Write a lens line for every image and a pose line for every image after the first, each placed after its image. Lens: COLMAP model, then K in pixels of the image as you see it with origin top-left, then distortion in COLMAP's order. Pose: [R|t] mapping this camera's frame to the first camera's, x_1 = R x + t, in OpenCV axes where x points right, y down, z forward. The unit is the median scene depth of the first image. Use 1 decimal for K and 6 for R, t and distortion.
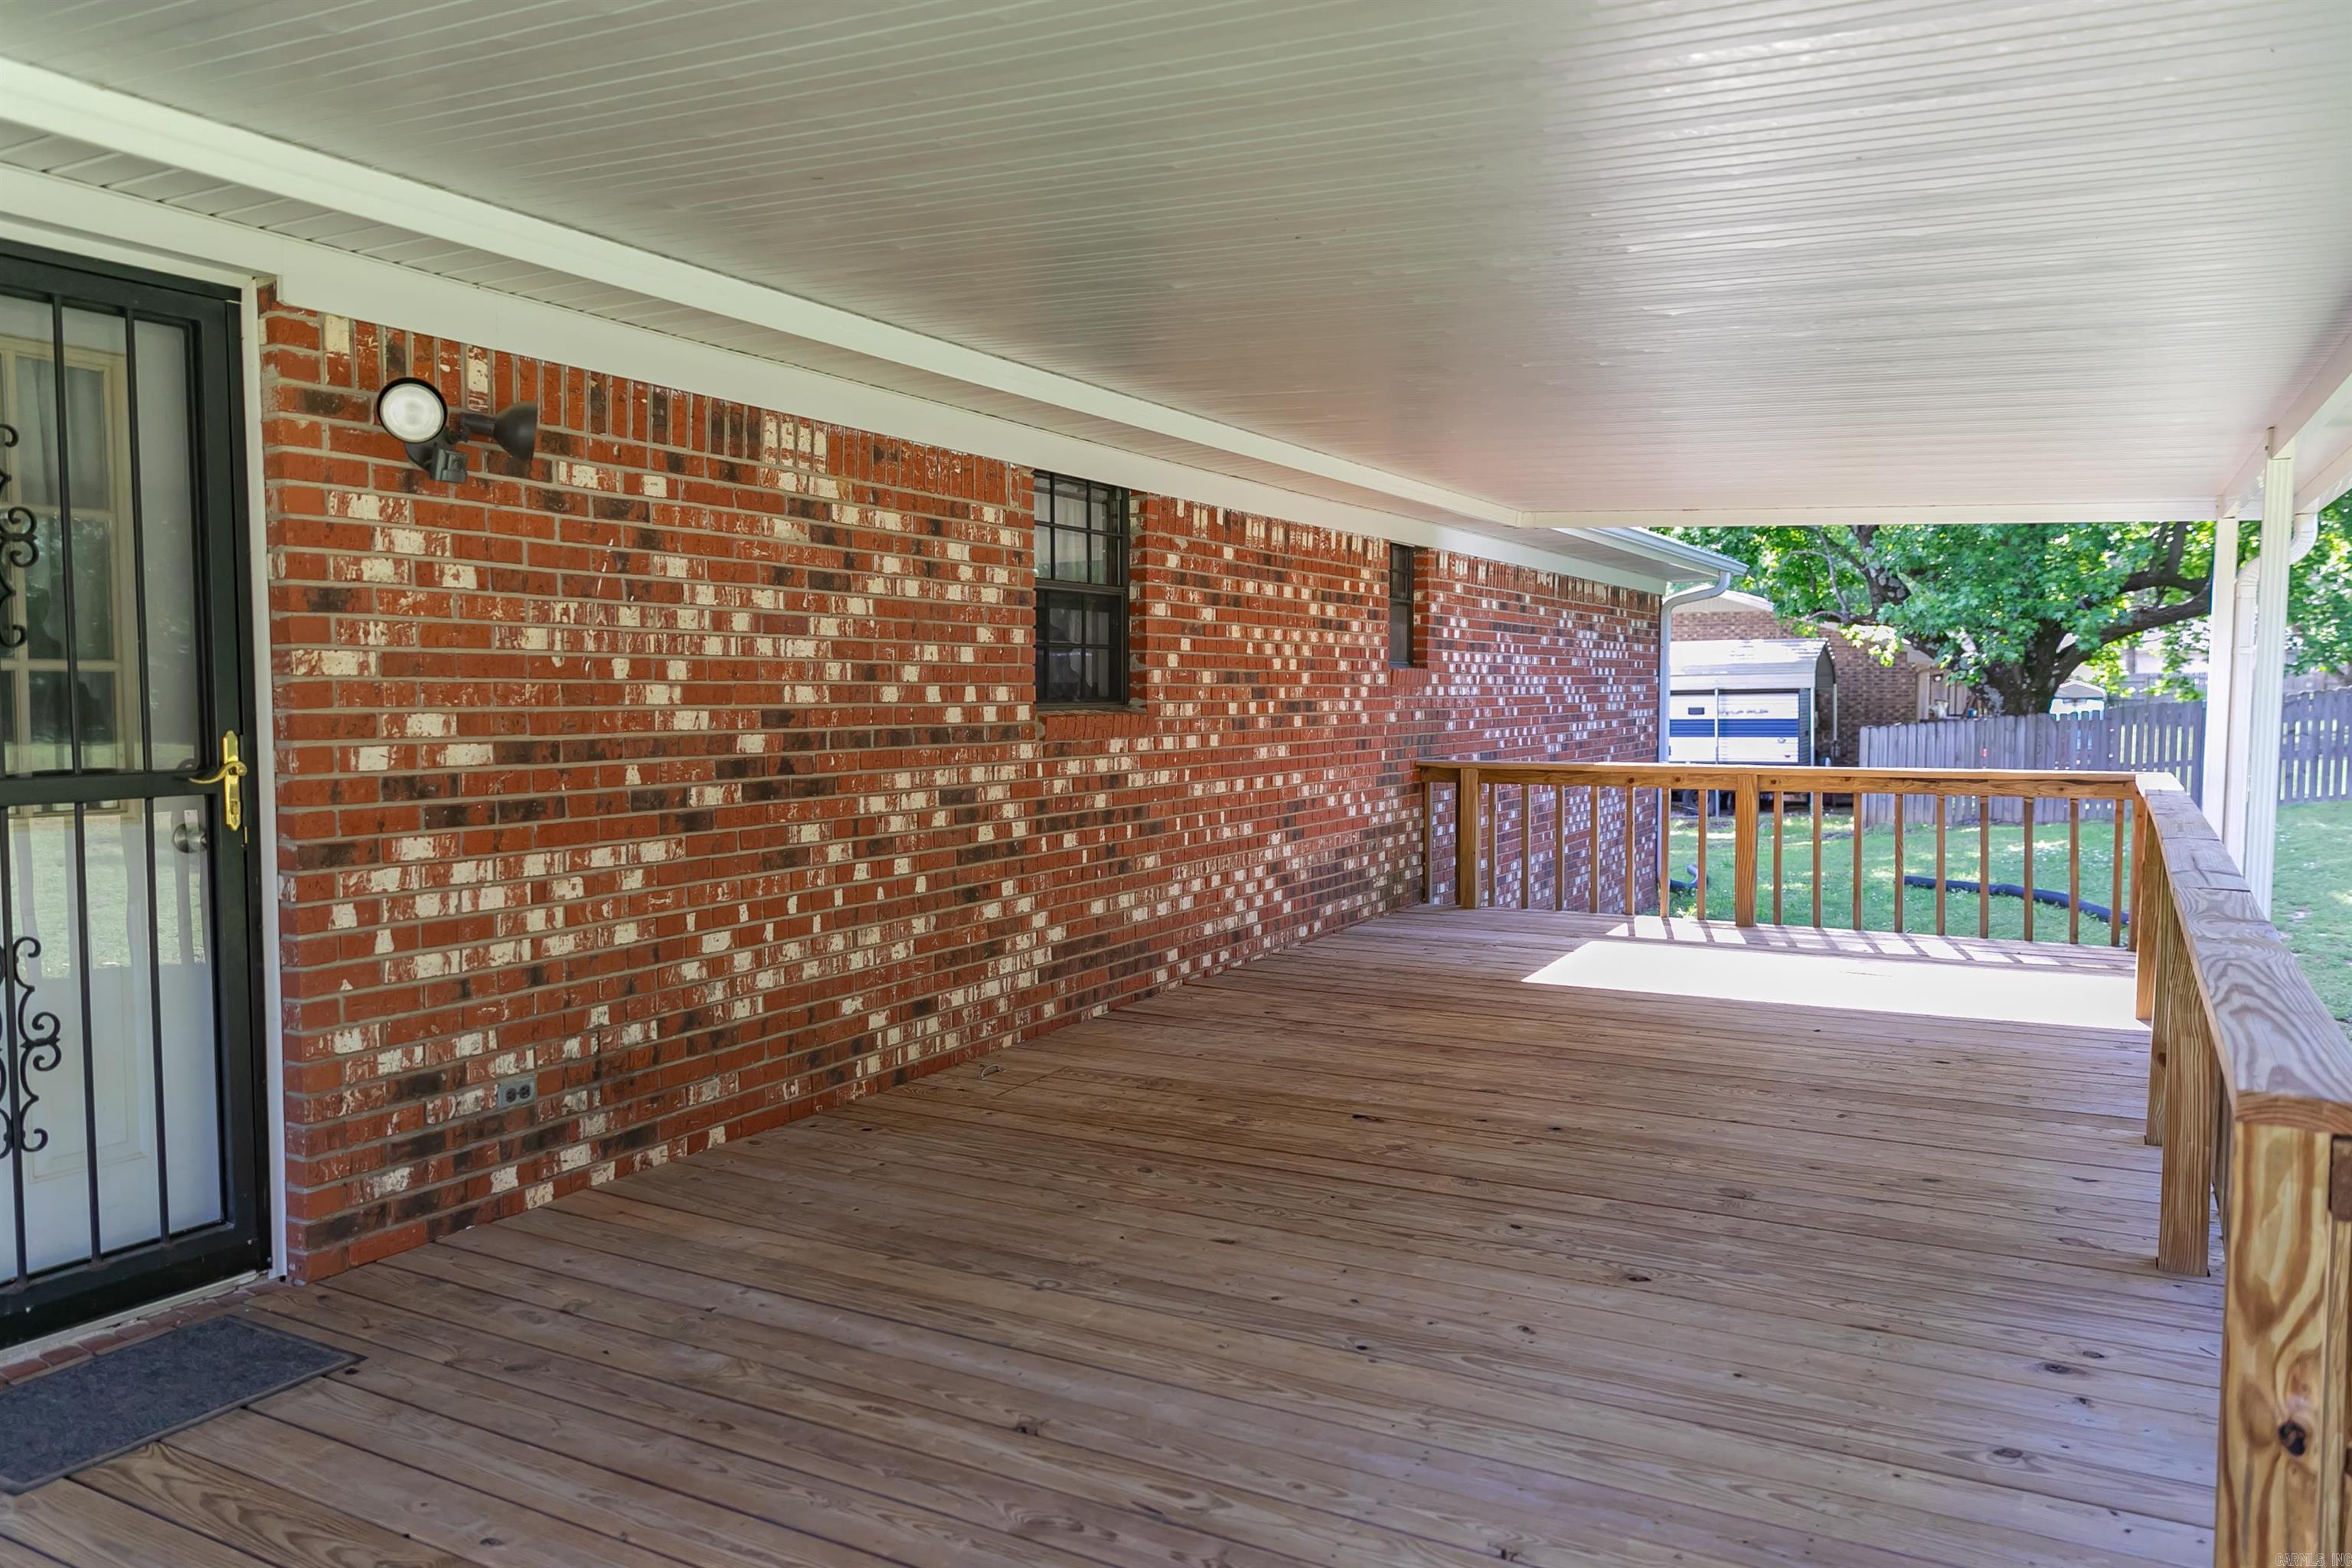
lens RADIAL K [[1596.3, 0, 1154.5], [0, 1596.3, 788.5], [0, 0, 1]] dist [0.013234, -0.003920]
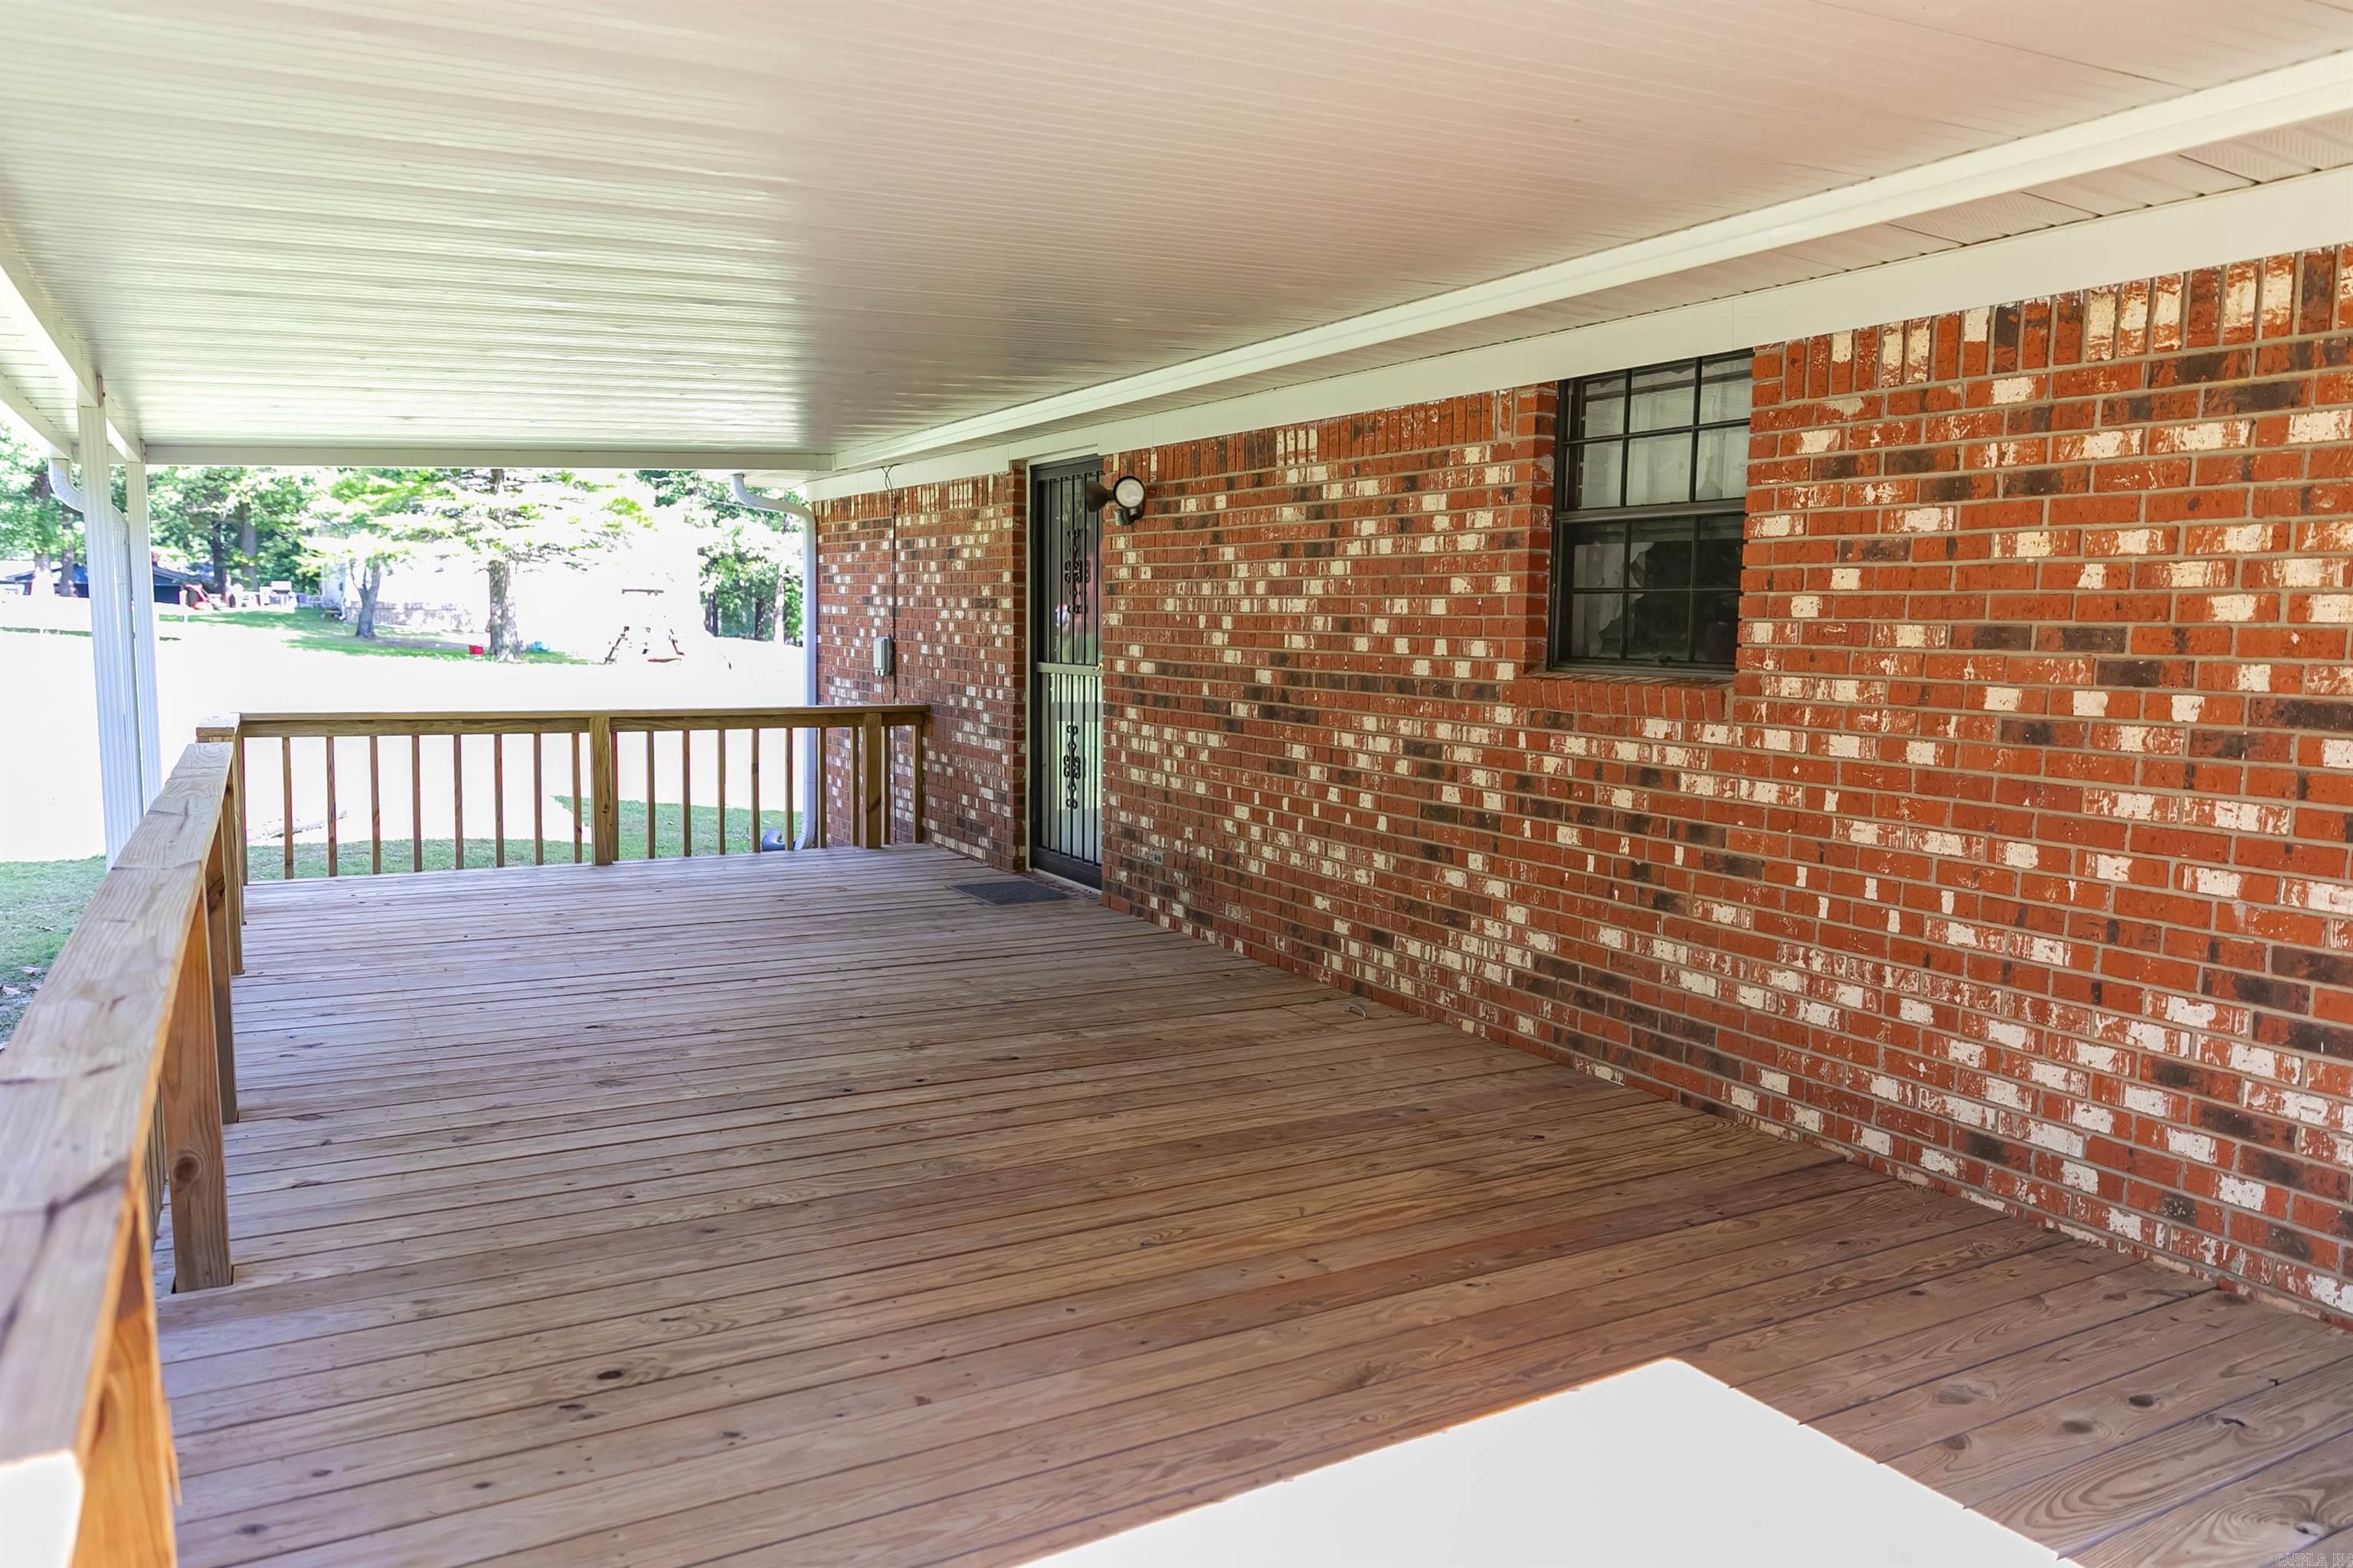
lens RADIAL K [[1597.0, 0, 1155.0], [0, 1597.0, 788.5], [0, 0, 1]] dist [0.013234, -0.003920]
pose [[-0.505563, 0.084553, -0.858637, 0.854074], [-0.069166, 0.988012, 0.138018, -0.100983], [0.860013, 0.129165, -0.493654, 1.403908]]
